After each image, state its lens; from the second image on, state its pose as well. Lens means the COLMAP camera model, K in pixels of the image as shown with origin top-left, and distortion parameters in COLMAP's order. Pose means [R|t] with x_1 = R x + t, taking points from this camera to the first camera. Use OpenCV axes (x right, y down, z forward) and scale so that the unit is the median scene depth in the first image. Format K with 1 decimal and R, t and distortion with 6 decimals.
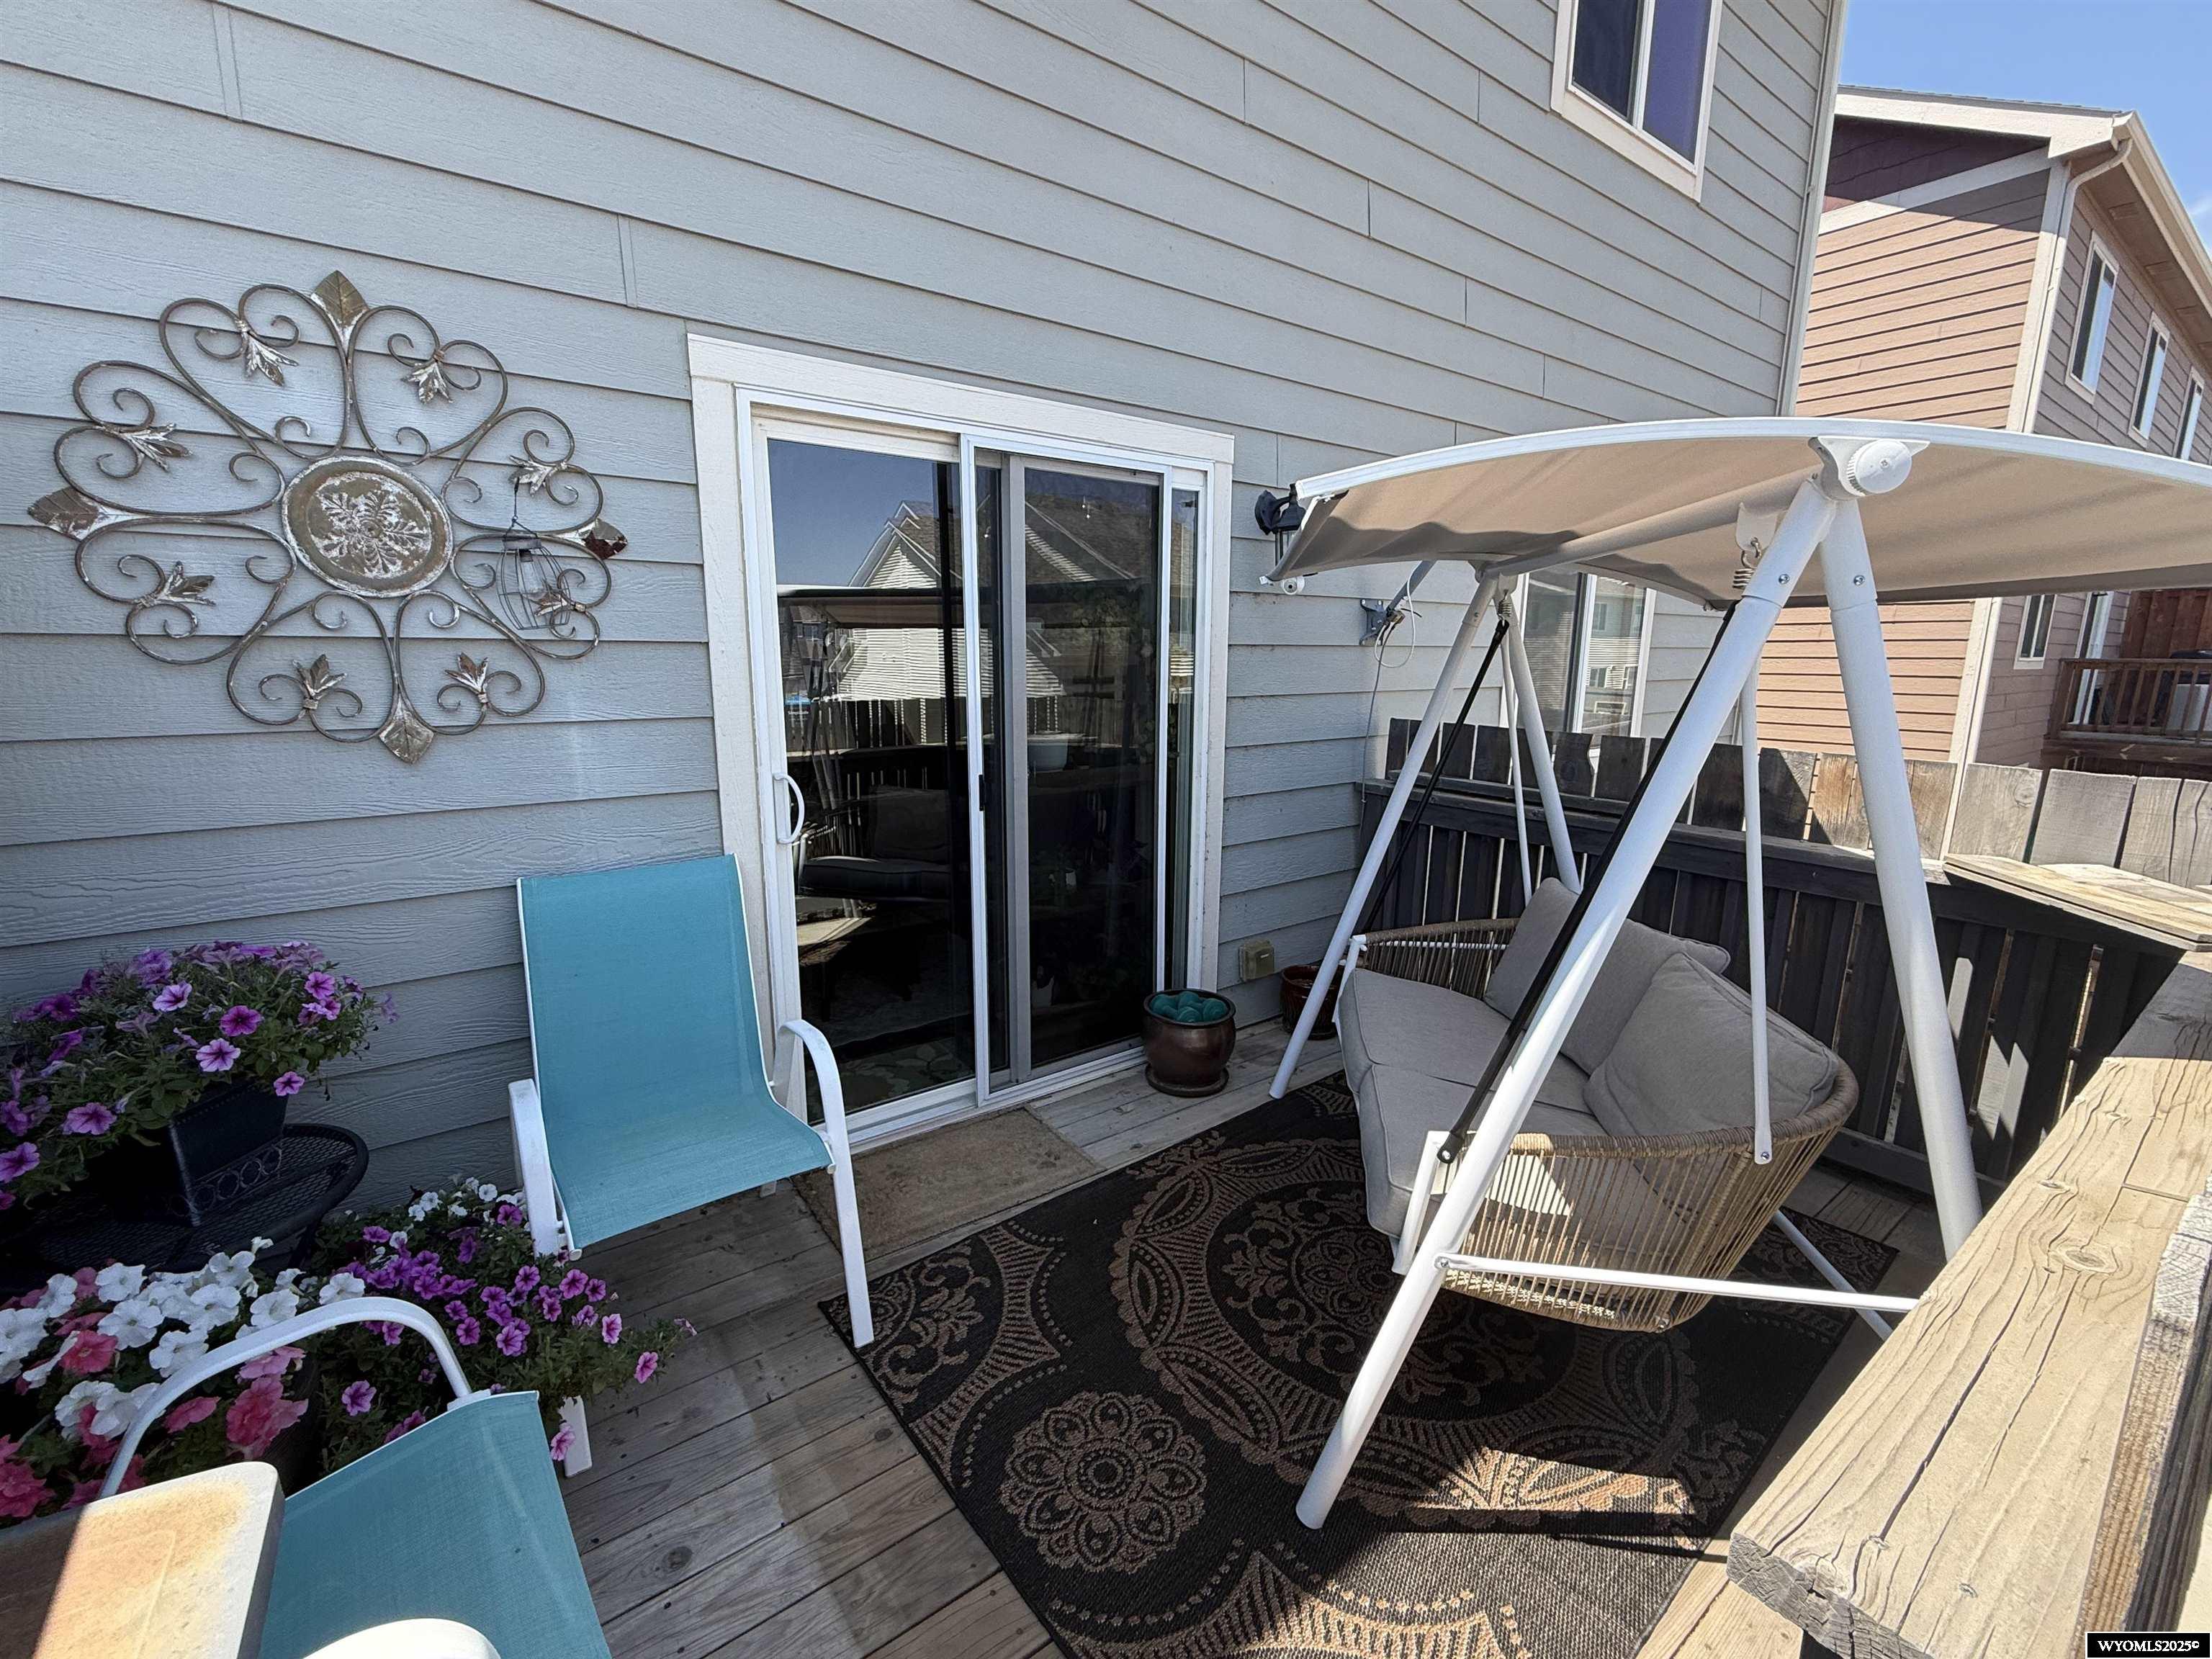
lens RADIAL K [[963.4, 0, 1106.0], [0, 963.4, 829.5], [0, 0, 1]] dist [0.000112, -0.000095]
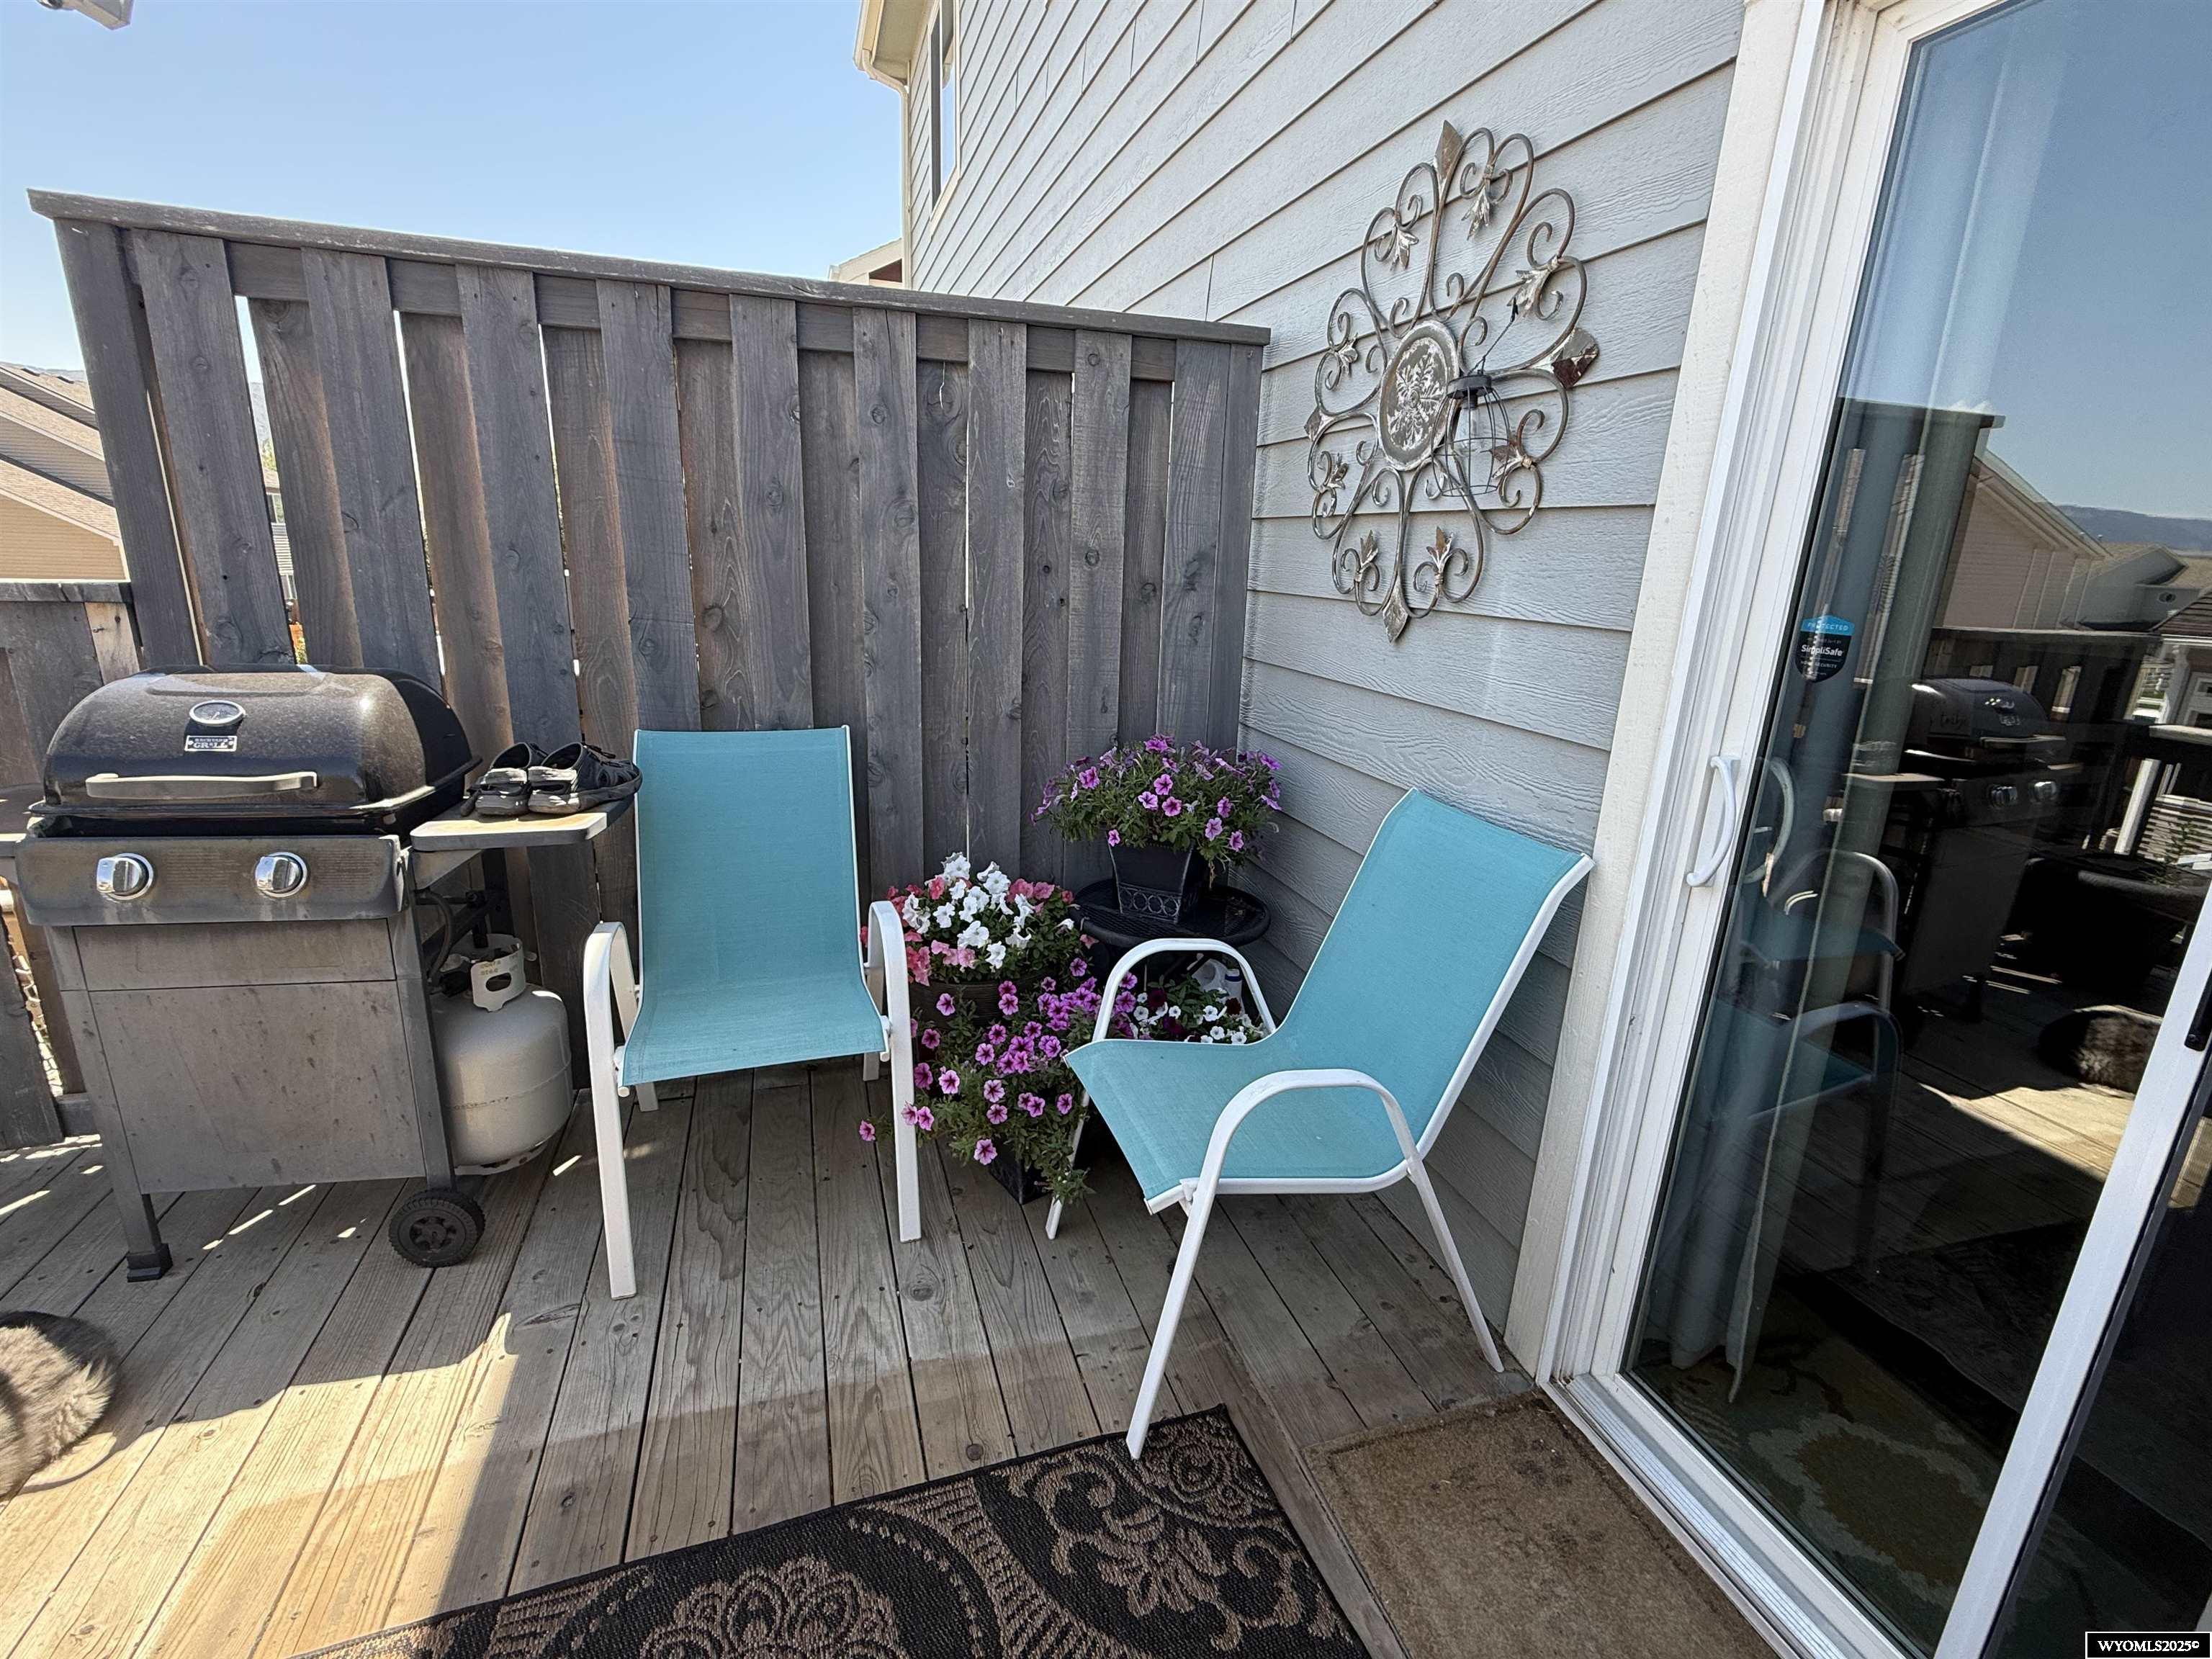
lens RADIAL K [[1001.8, 0, 1106.0], [0, 1001.8, 829.5], [0, 0, 1]] dist [-0.002240, -0.000428]
pose [[-0.341099, 0.230442, -0.911344, 0.374097], [-0.215336, 0.924552, 0.314378, -0.157683], [0.915031, 0.303479, -0.265742, 1.109076]]
